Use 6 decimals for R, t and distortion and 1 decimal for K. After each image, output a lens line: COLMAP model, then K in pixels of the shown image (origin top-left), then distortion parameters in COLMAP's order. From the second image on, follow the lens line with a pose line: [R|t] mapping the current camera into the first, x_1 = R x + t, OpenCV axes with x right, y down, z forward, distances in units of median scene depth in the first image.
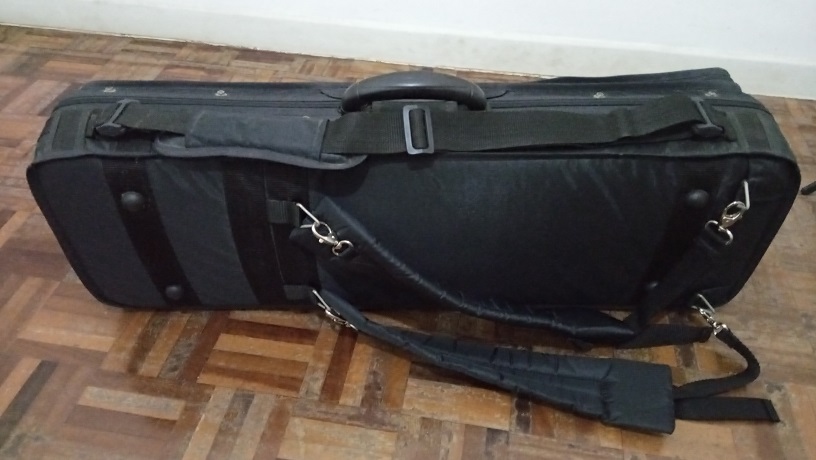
lens RADIAL K [[628.1, 0, 408.0], [0, 628.1, 230.0], [0, 0, 1]] dist [0.152966, -0.261311]
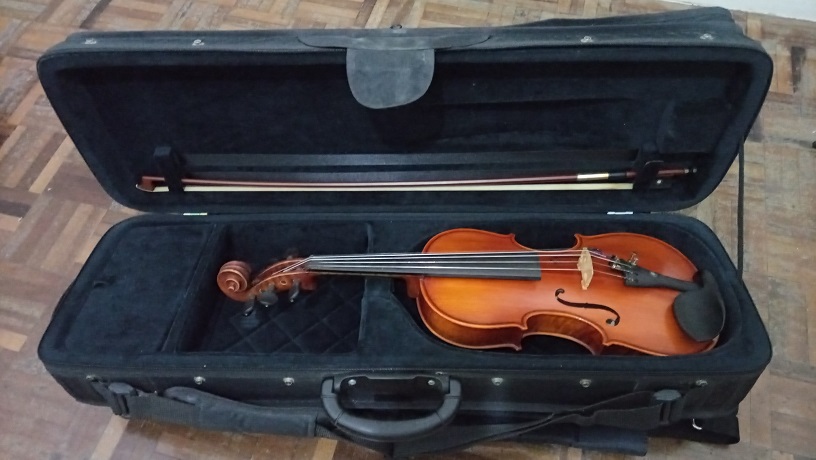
lens RADIAL K [[628.1, 0, 408.0], [0, 628.1, 230.0], [0, 0, 1]] dist [0.152966, -0.261311]
pose [[0.972392, 0.053252, -0.227196, 0.285792], [-0.035178, 0.995939, 0.082877, 0.000720], [0.230687, -0.072597, 0.970316, -0.001007]]
